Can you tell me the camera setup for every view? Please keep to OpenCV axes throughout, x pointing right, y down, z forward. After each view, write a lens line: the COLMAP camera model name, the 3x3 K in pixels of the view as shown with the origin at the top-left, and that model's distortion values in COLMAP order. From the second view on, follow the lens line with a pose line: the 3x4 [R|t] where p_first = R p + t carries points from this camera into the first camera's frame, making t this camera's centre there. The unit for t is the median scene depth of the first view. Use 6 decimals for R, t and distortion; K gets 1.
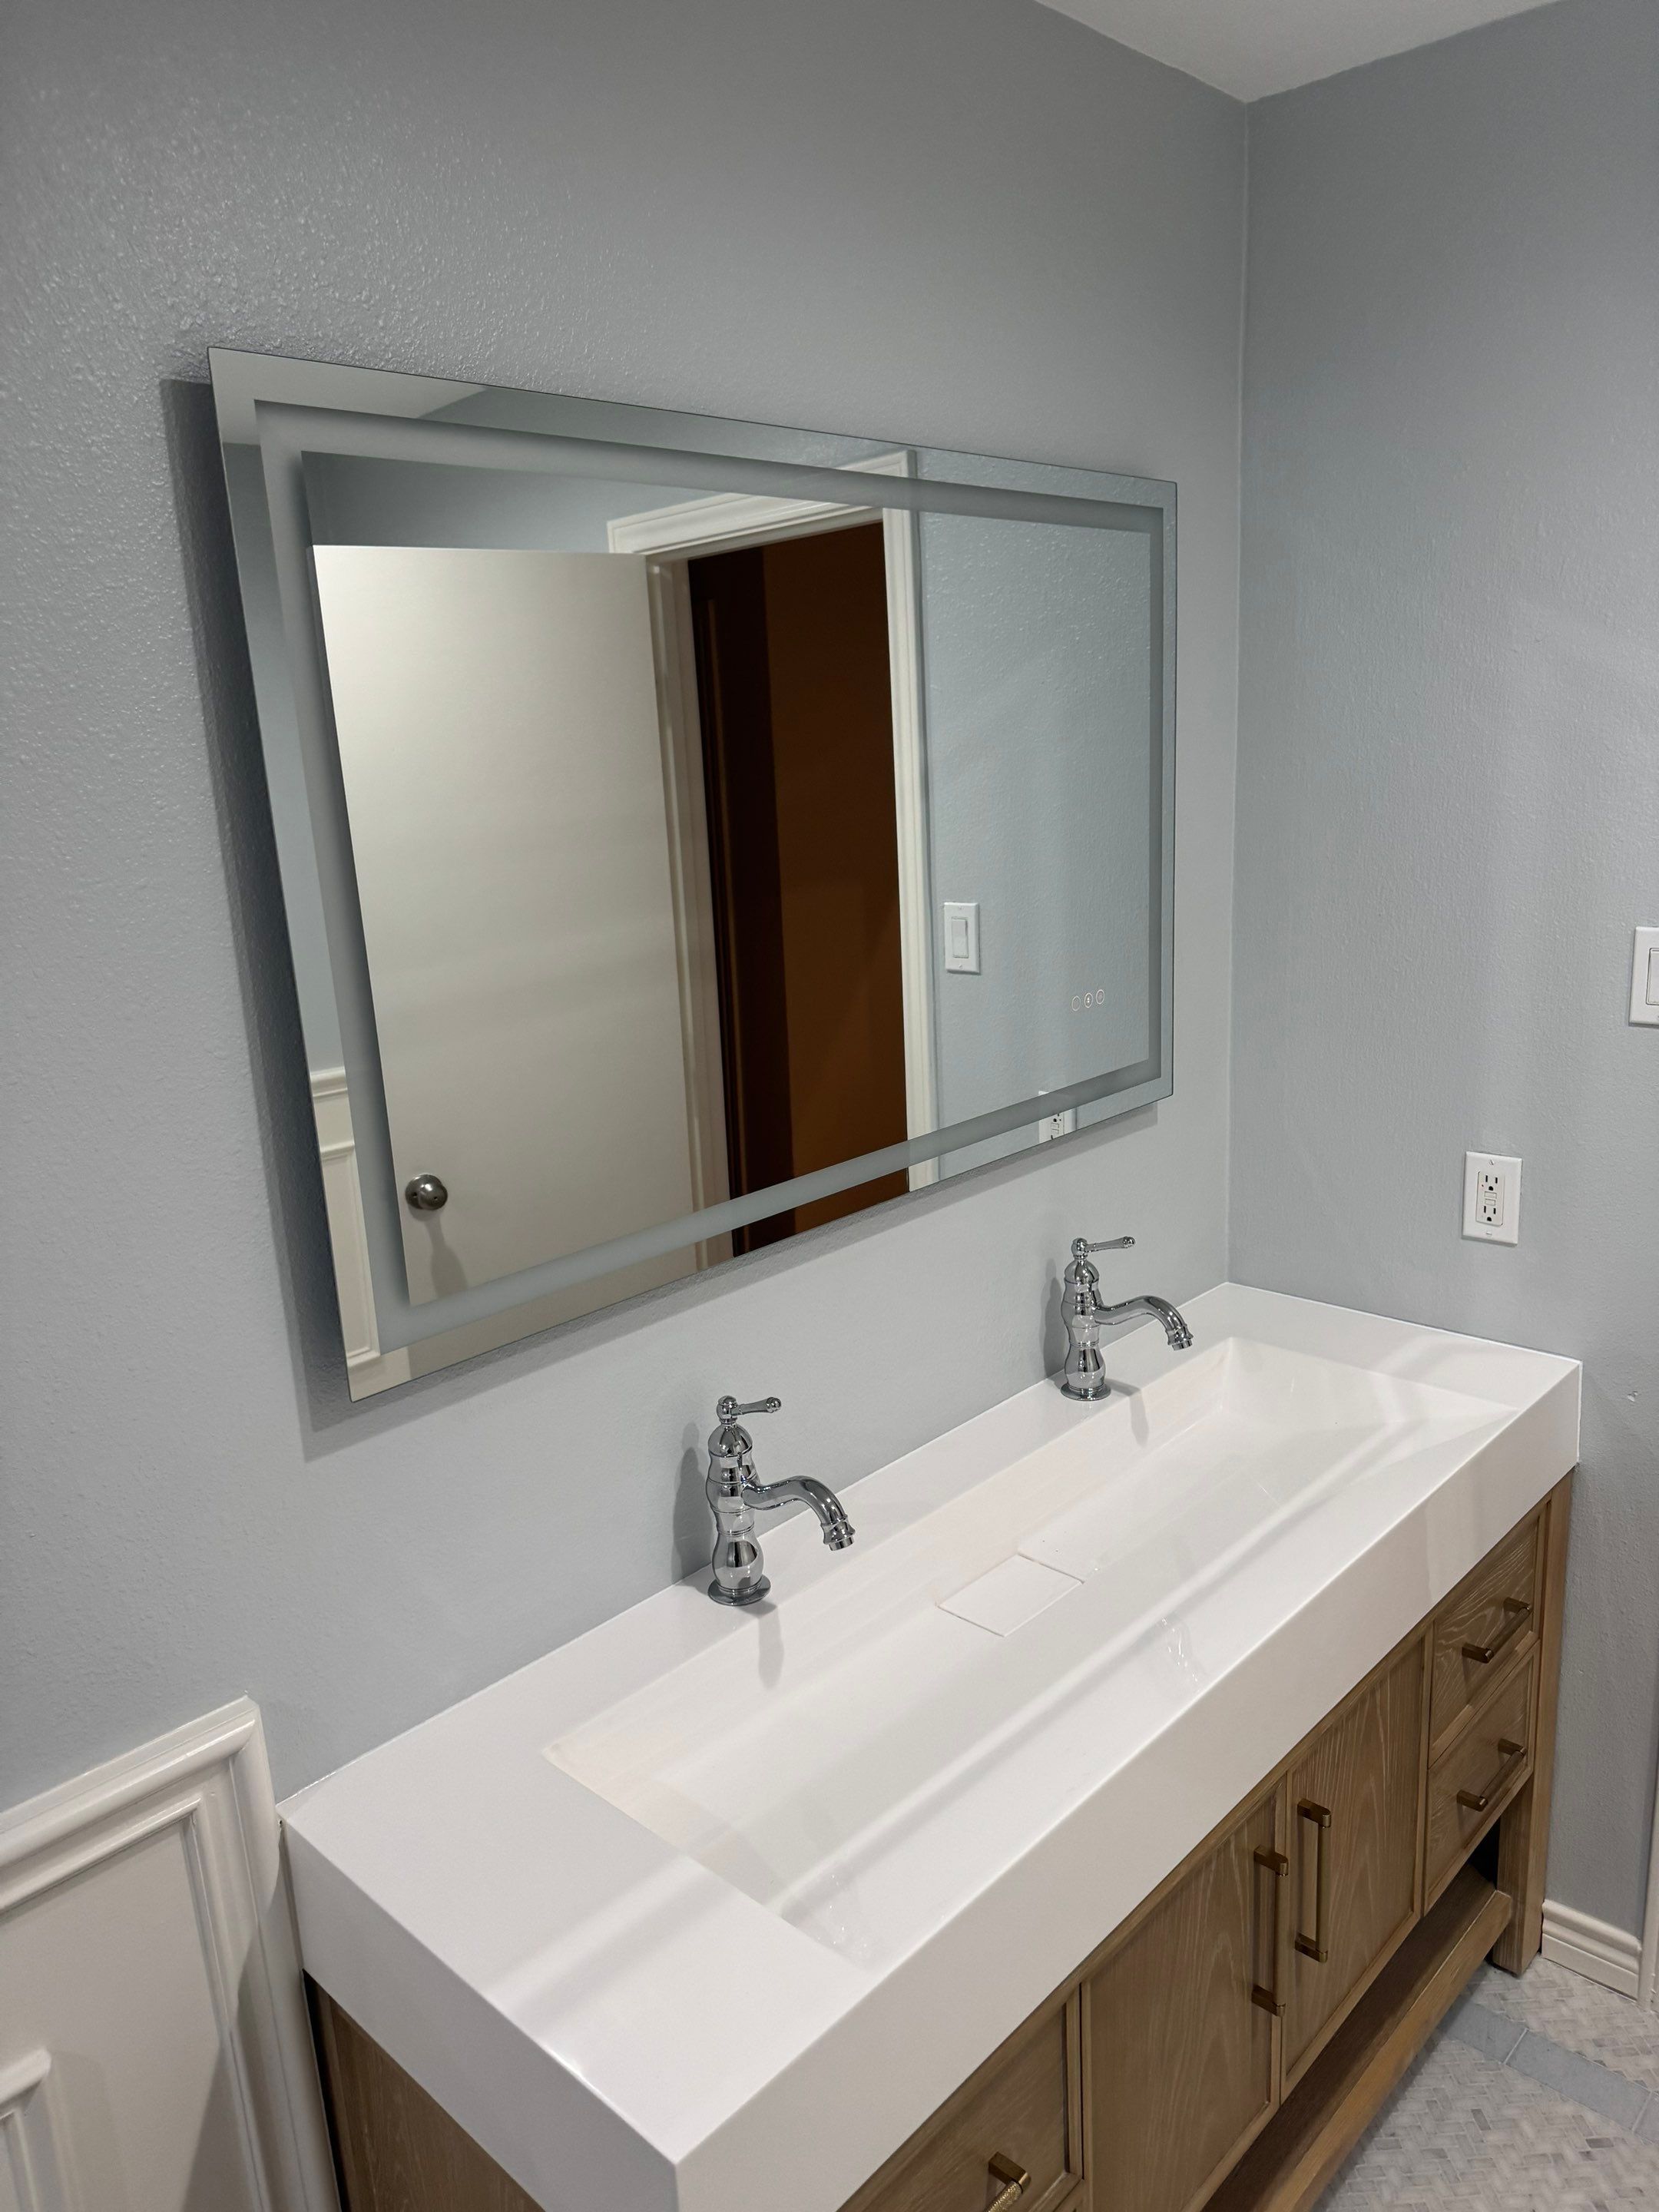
lens RADIAL K [[1516.6, 0, 829.5], [0, 1516.6, 1106.0], [0, 0, 1]] dist [0.069522, -0.062567]
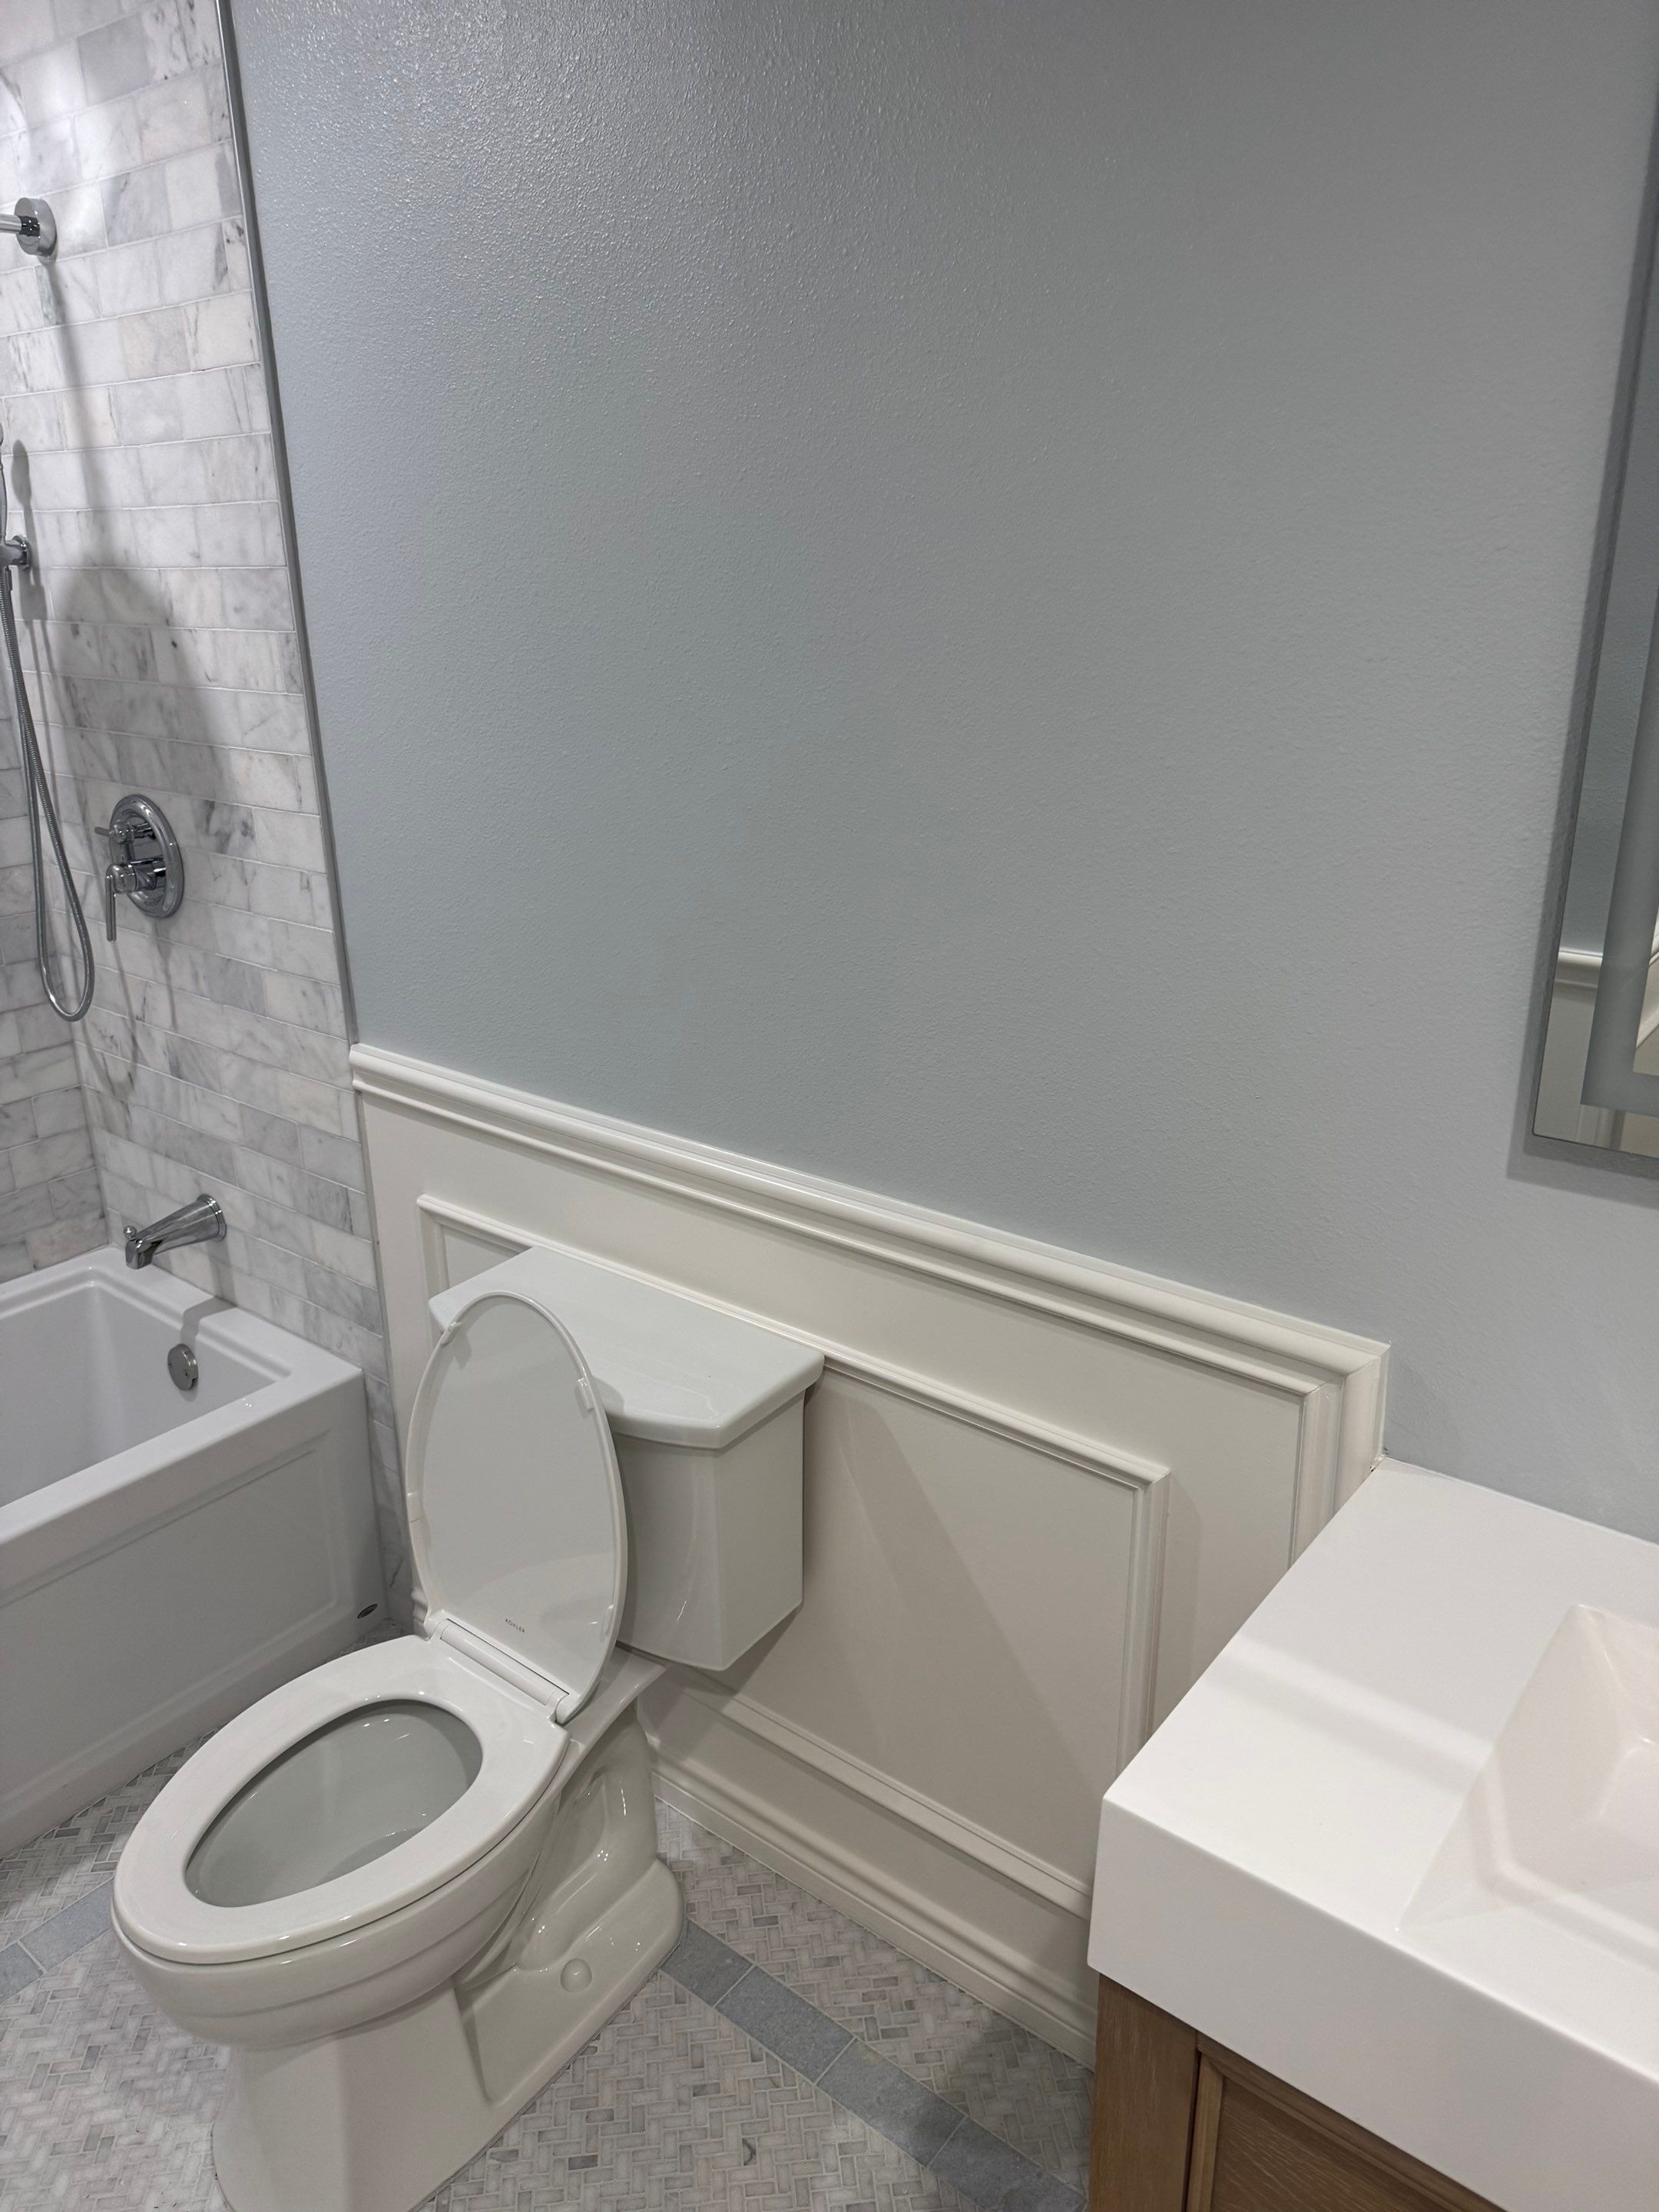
lens RADIAL K [[1565.3, 0, 830.9], [0, 1565.3, 1111.5], [0, 0, 1]] dist [-0.000832, -0.007777]
pose [[0.093835, 0.377413, -0.921279, 0.337439], [-0.223610, 0.909709, 0.349898, -0.037943], [0.970151, 0.173174, 0.169756, 0.261803]]
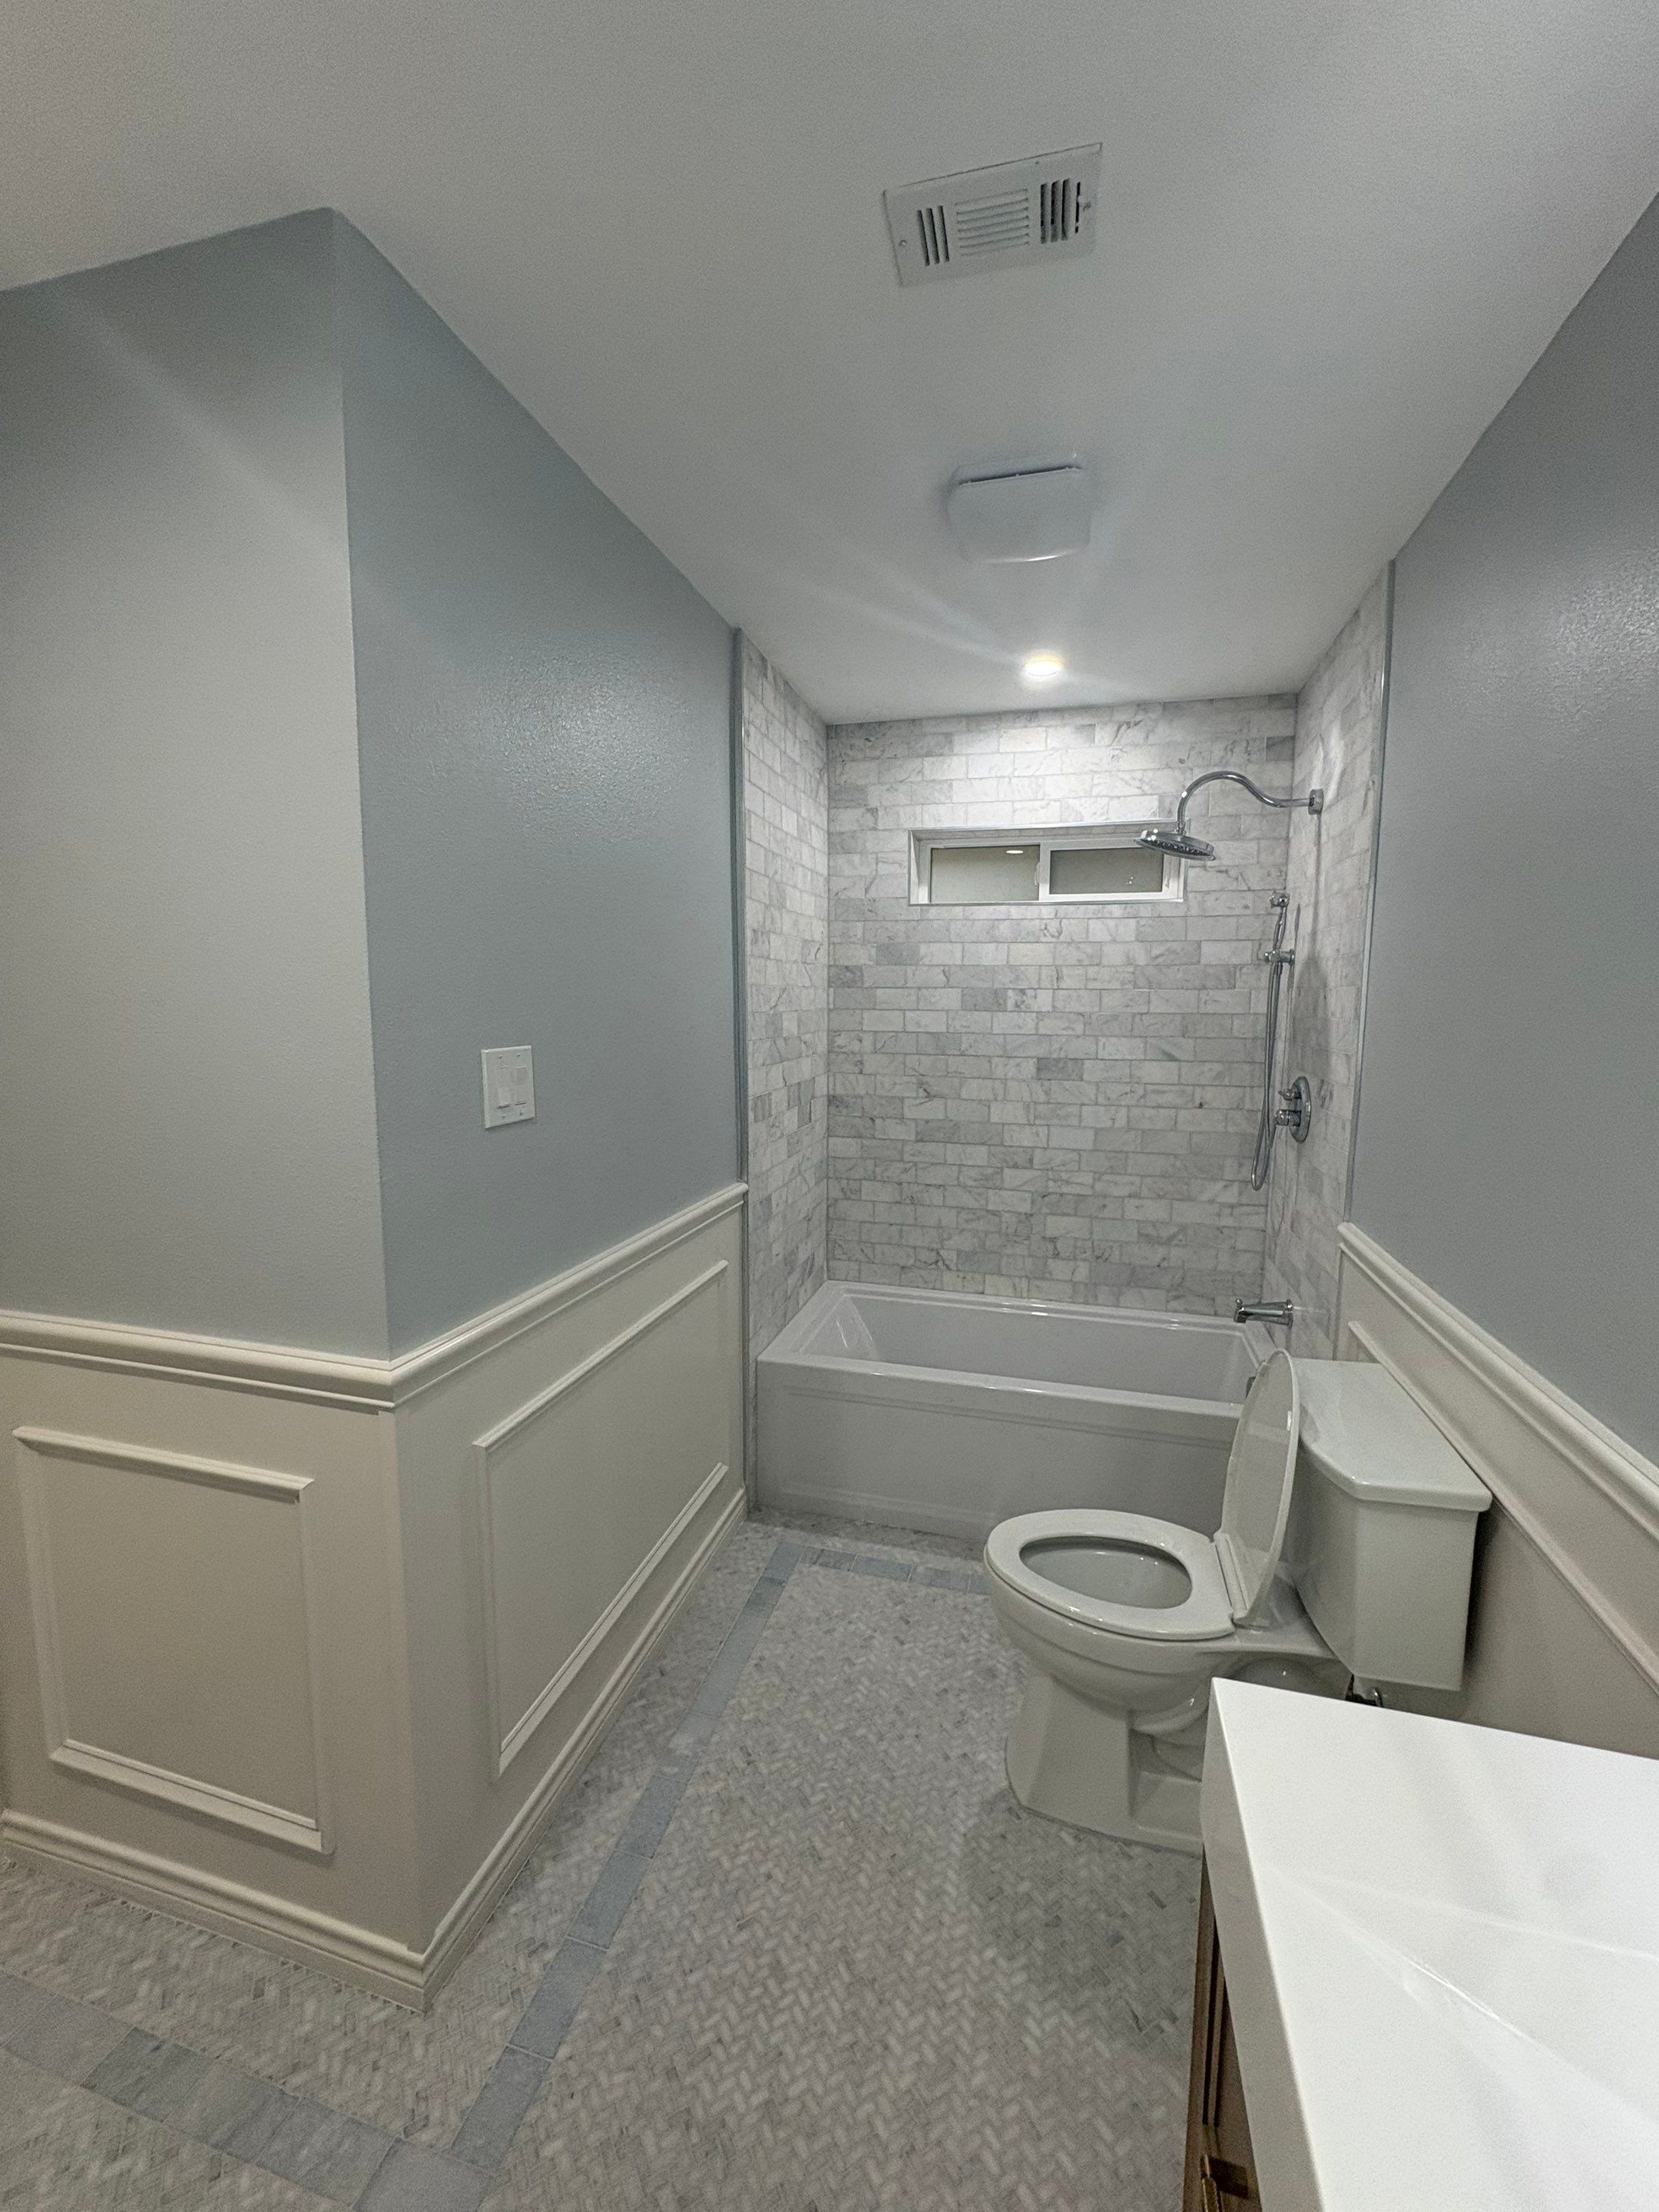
lens RADIAL K [[881.3, 0, 834.1], [0, 881.3, 1103.6], [0, 0, 1]] dist [0.000978, -0.000441]
pose [[-0.878213, 0.090246, -0.469678, 0.286004], [-0.082393, 0.938806, 0.334448, -0.053936], [0.471119, 0.332415, -0.817036, 0.652060]]
